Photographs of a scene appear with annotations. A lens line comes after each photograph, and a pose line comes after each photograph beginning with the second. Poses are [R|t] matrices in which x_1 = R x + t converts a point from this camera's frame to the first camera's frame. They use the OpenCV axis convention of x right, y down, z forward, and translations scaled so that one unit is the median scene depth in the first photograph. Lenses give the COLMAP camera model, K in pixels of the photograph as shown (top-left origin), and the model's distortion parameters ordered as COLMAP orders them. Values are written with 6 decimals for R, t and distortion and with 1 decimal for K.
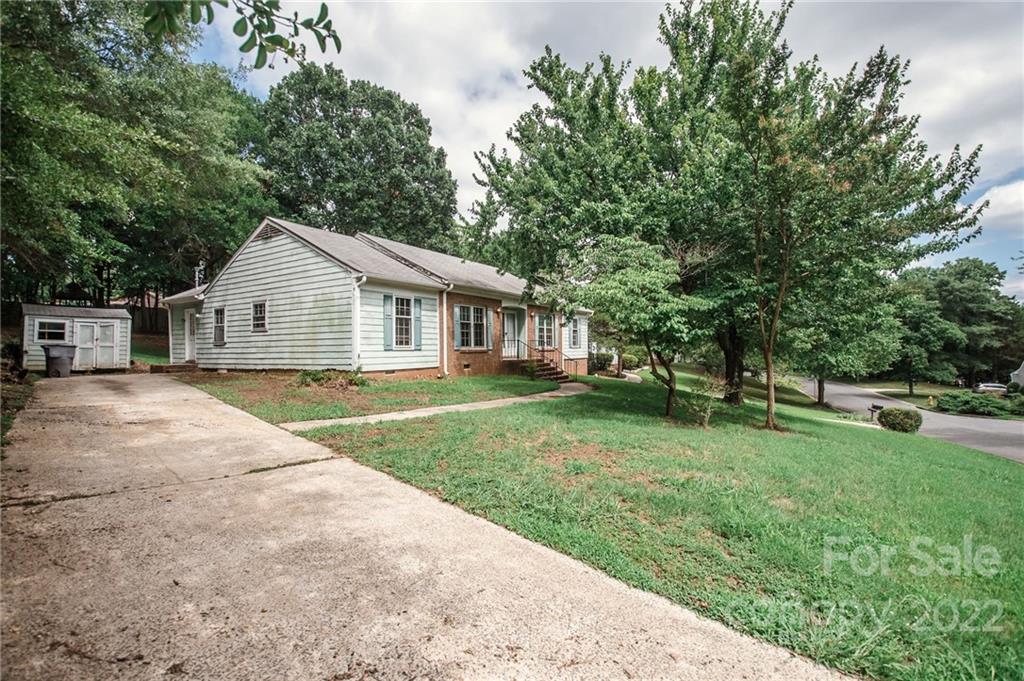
lens RADIAL K [[461.0, 0, 511.9], [0, 461.0, 343.2], [0, 0, 1]] dist [-0.024501, -0.000548]
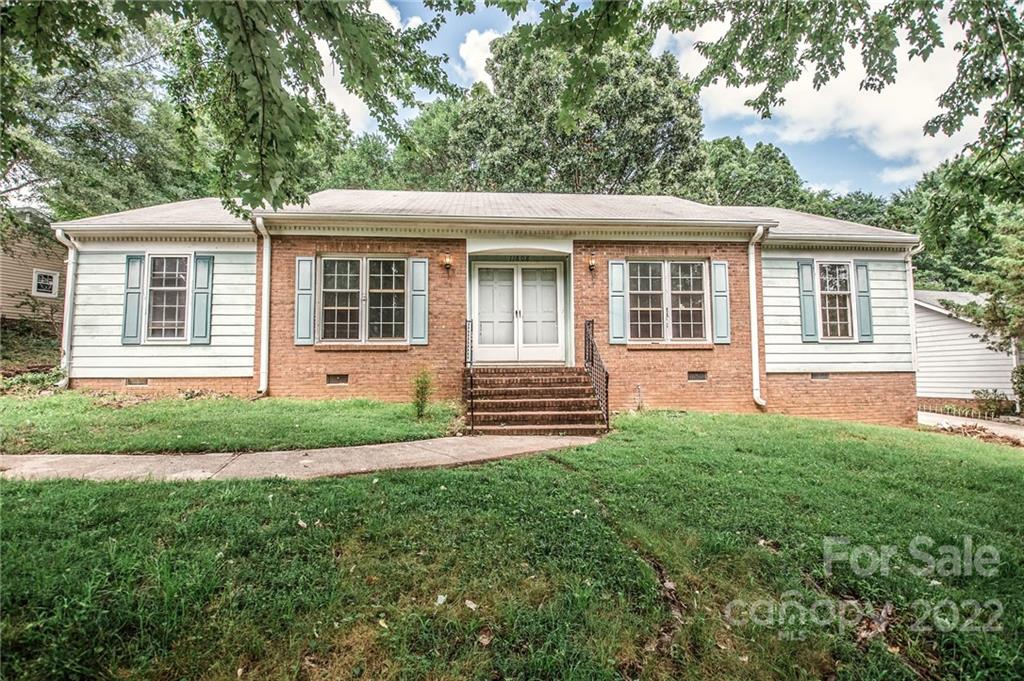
lens RADIAL K [[535.0, 0, 512.0], [0, 535.0, 340.0], [0, 0, 1]] dist [-0.000412, -0.000232]
pose [[0.594950, 0.004412, -0.803750, 0.466935], [0.005409, 0.999940, 0.009493, 0.003459], [0.803744, -0.009996, 0.594891, 0.762907]]
